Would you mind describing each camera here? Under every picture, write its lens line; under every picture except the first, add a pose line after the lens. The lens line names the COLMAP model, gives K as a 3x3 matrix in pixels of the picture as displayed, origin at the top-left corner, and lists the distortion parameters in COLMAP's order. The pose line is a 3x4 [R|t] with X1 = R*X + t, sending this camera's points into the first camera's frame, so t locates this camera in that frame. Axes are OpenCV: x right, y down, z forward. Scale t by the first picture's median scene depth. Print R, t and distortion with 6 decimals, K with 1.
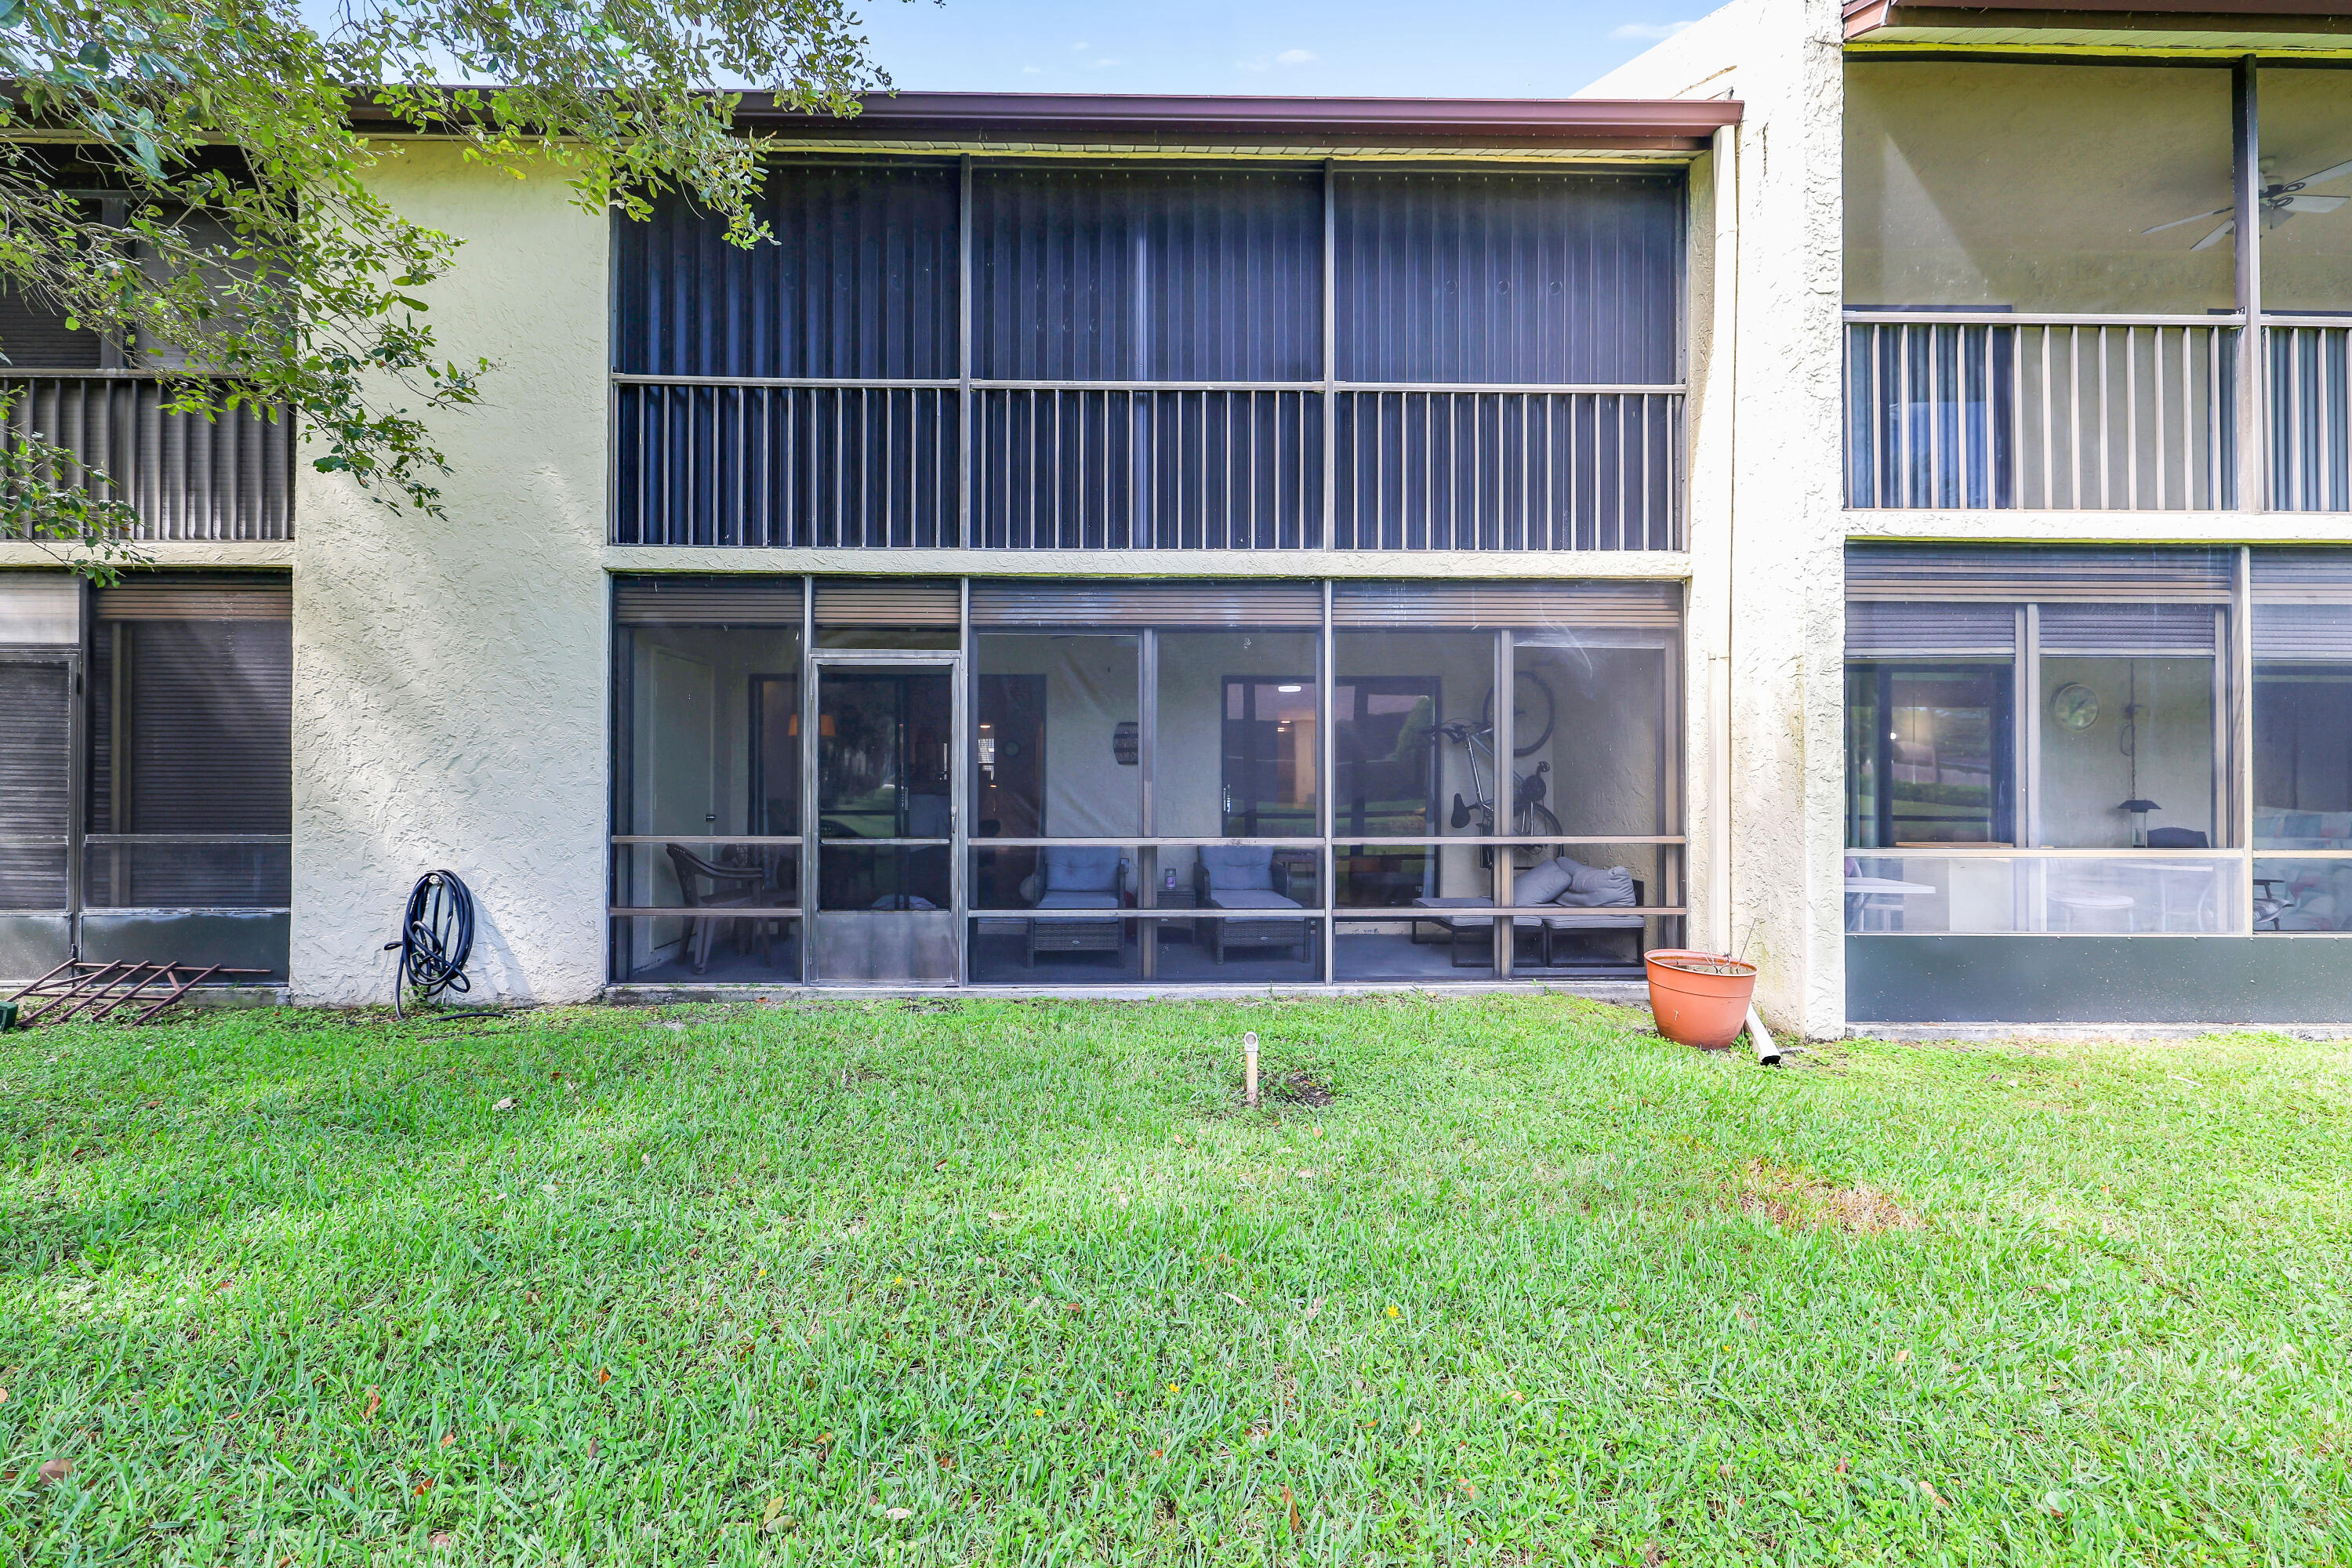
lens RADIAL K [[989.6, 0, 1176.2], [0, 989.6, 765.5], [0, 0, 1]] dist [0.000886, -0.000696]
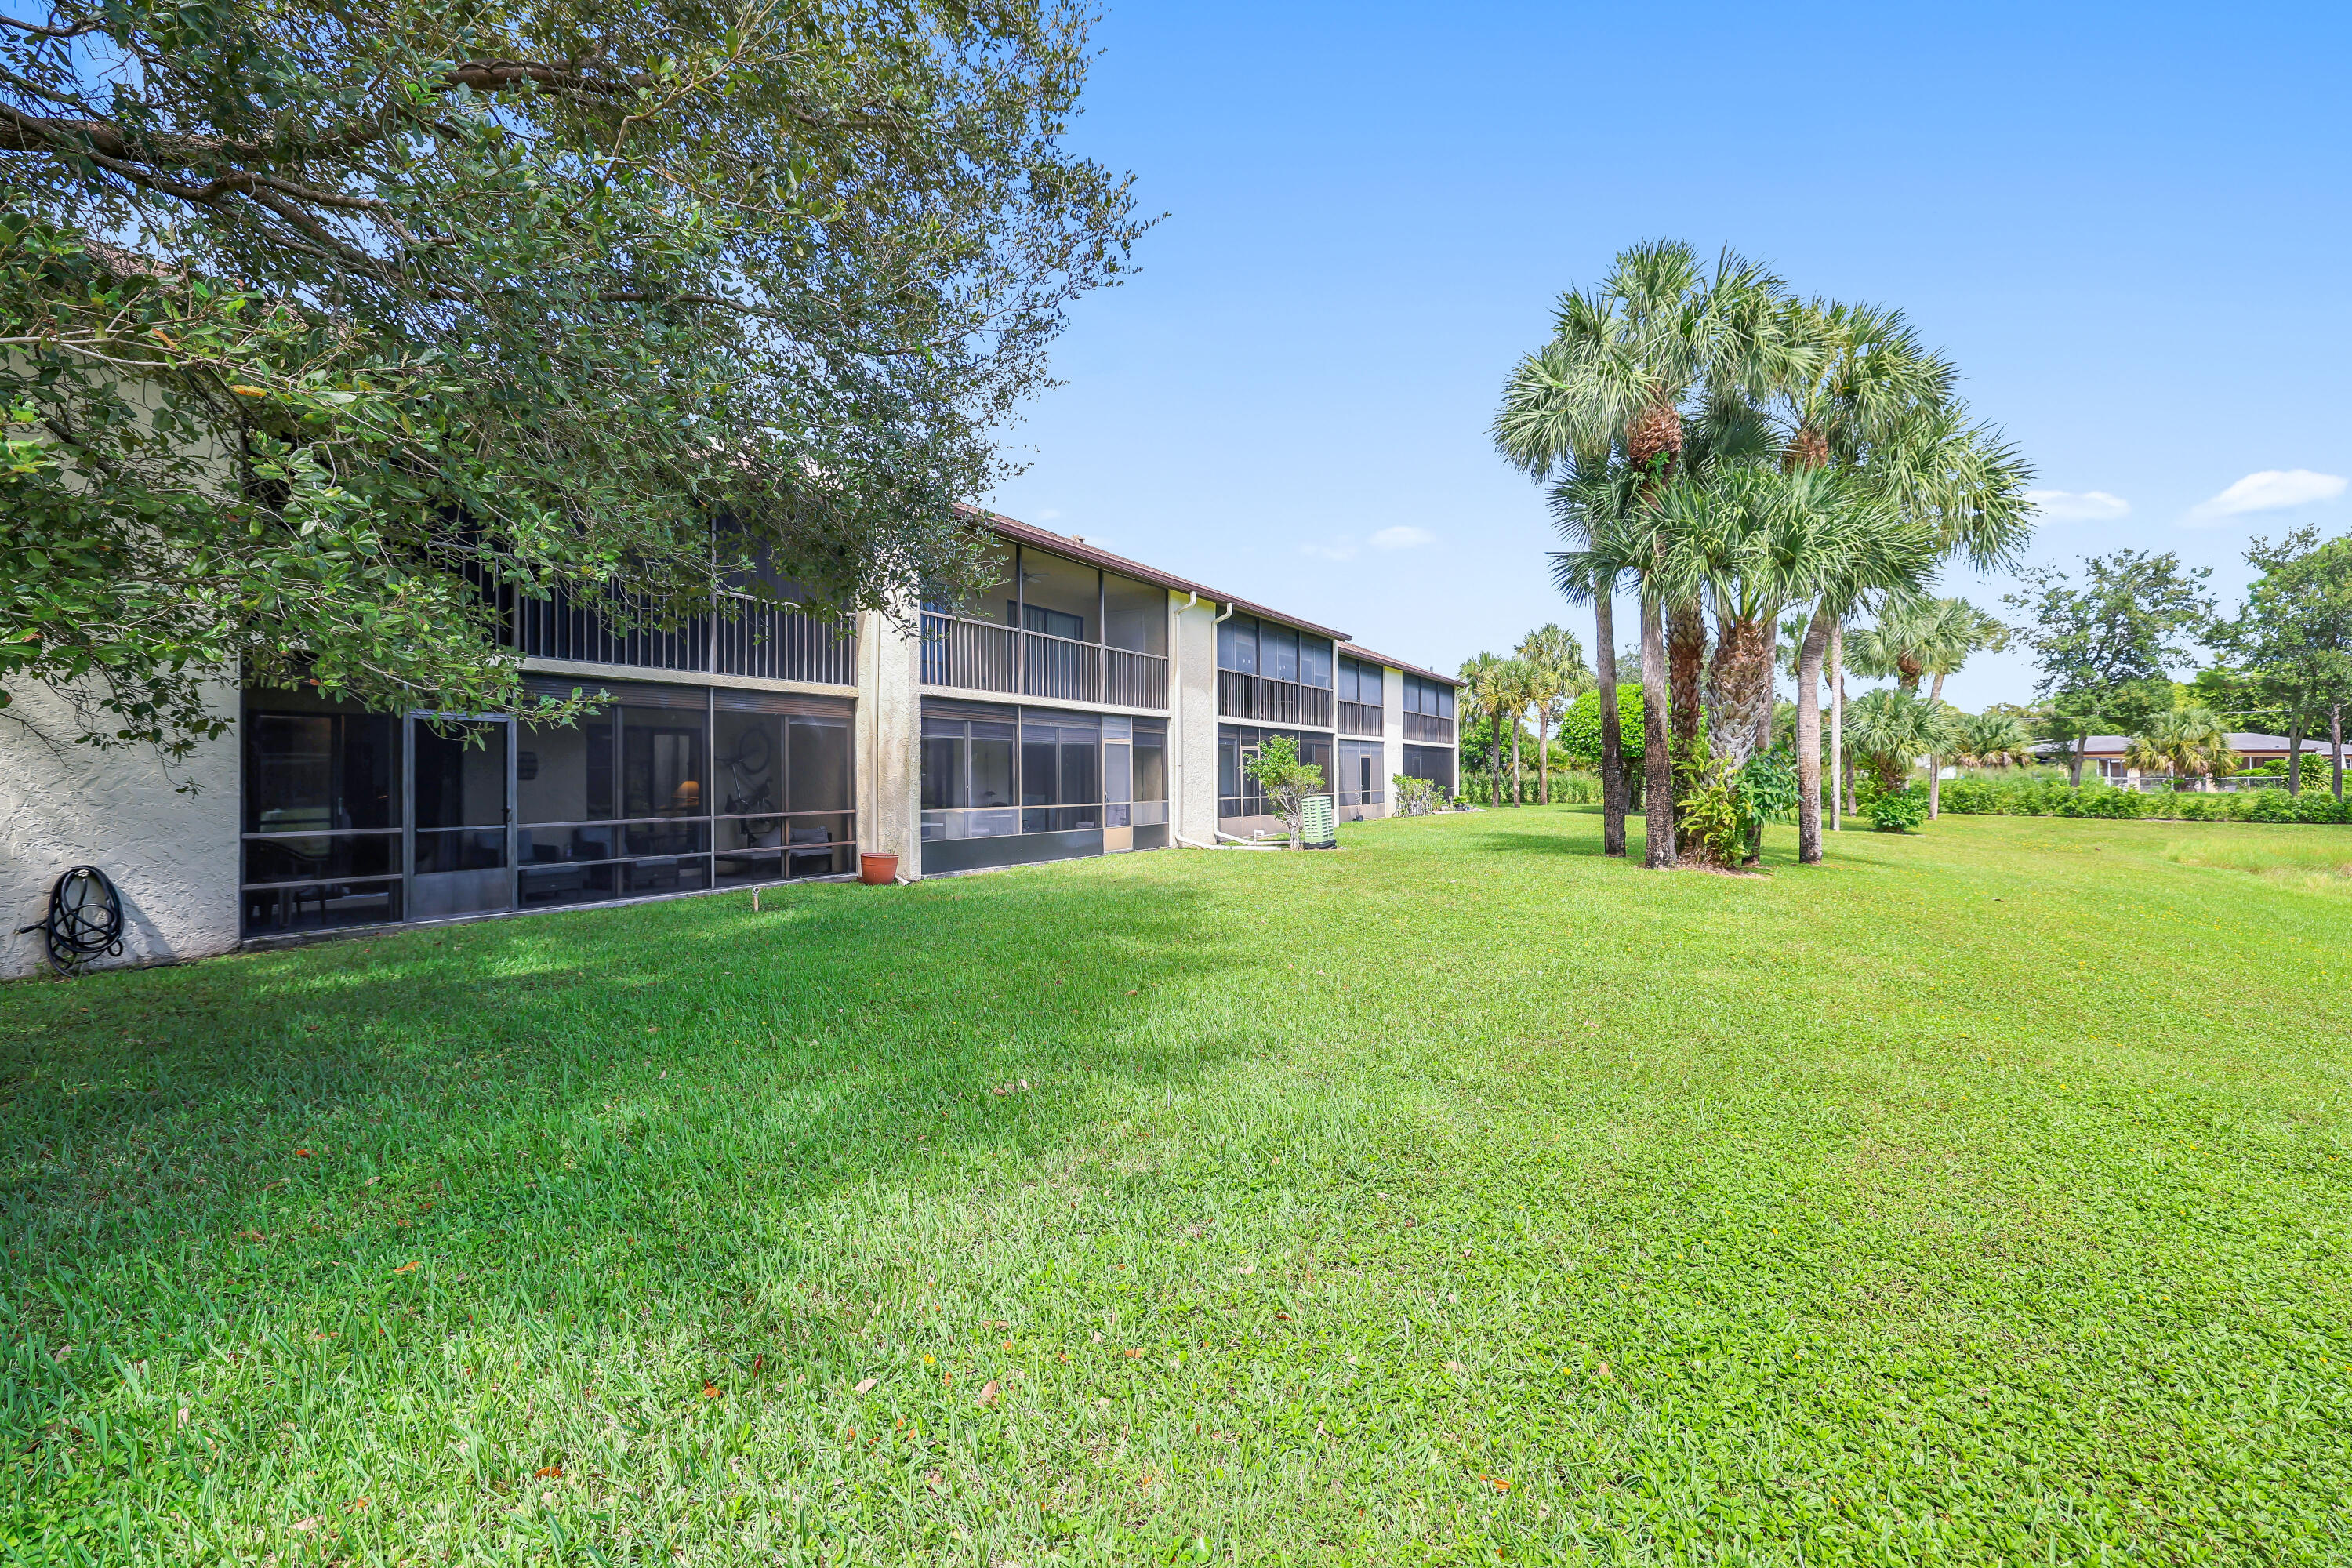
lens RADIAL K [[989.6, 0, 1194.1], [0, 989.6, 770.1], [0, 0, 1]] dist [0.000886, -0.000696]
pose [[0.513088, 0.002254, 0.858333, -1.089169], [-0.000209, 0.999997, -0.002501, -0.015738], [-0.858336, 0.001103, 0.513087, -0.885656]]
